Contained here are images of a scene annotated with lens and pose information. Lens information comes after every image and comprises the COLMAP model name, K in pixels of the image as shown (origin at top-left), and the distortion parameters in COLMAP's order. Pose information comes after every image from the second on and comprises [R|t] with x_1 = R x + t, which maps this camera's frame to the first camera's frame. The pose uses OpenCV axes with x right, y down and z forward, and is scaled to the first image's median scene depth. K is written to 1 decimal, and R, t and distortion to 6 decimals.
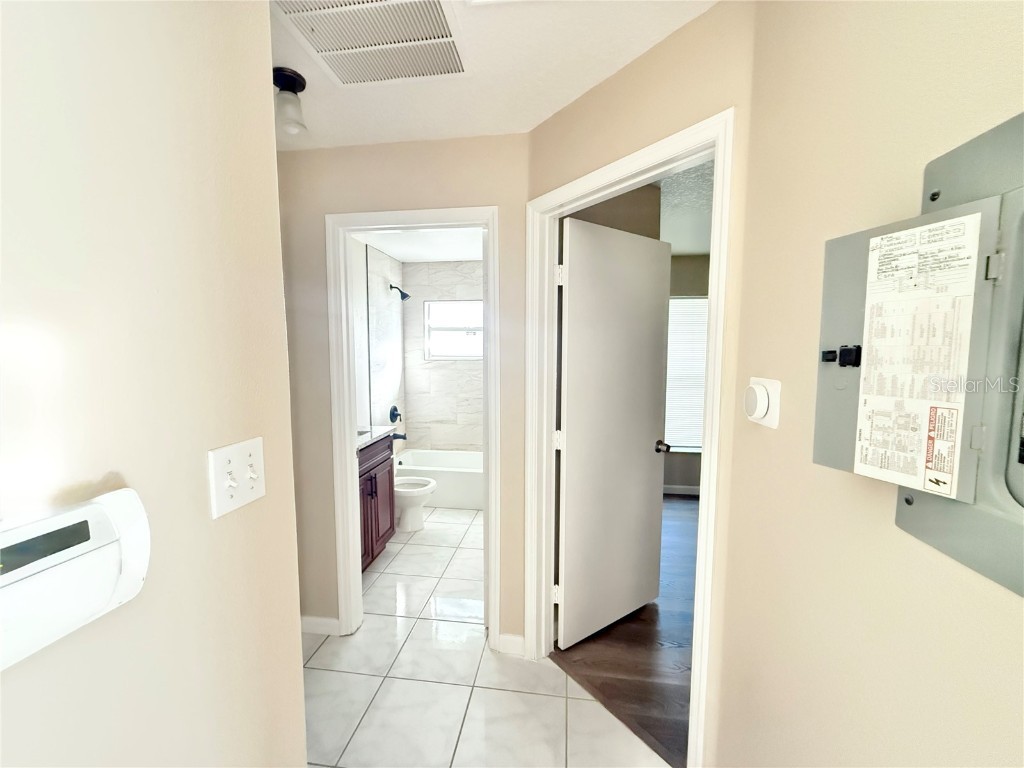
lens RADIAL K [[405.6, 0, 511.7], [0, 405.6, 384.5], [0, 0, 1]] dist [-0.003419, 0.000027]
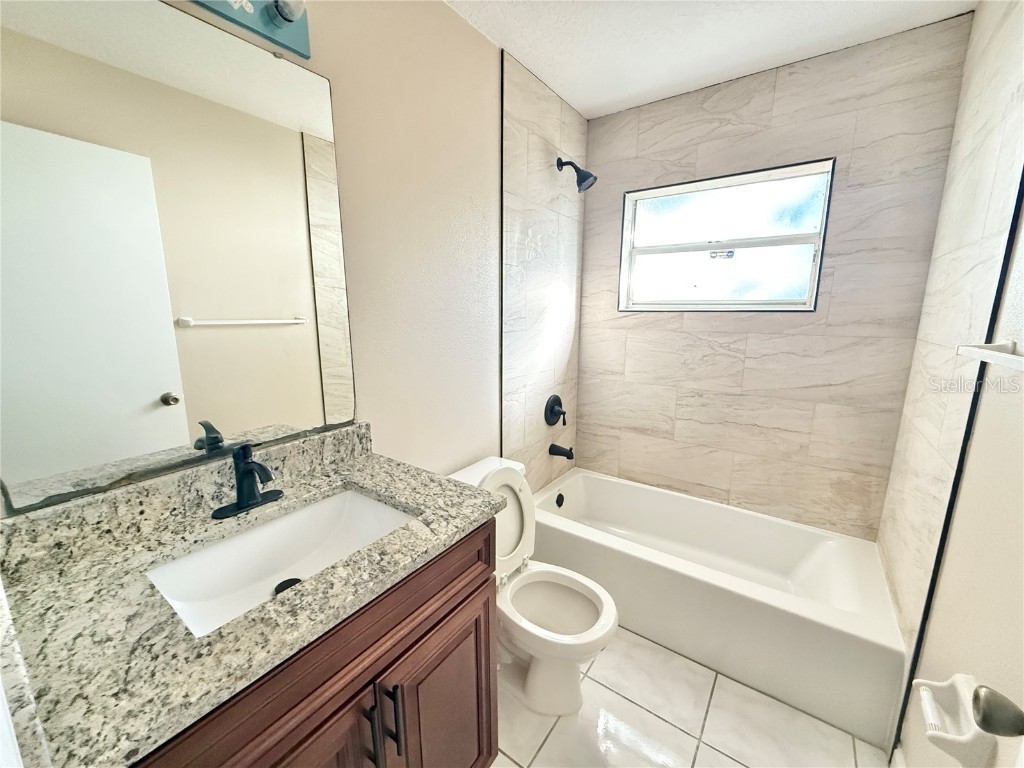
lens RADIAL K [[405.6, 0, 509.0], [0, 405.6, 385.1], [0, 0, 1]] dist [-0.003419, 0.000027]
pose [[0.879039, 0.092465, -0.467697, -0.084736], [-0.039638, 0.991790, 0.121581, -0.024089], [0.475099, -0.088336, 0.875487, 0.465014]]
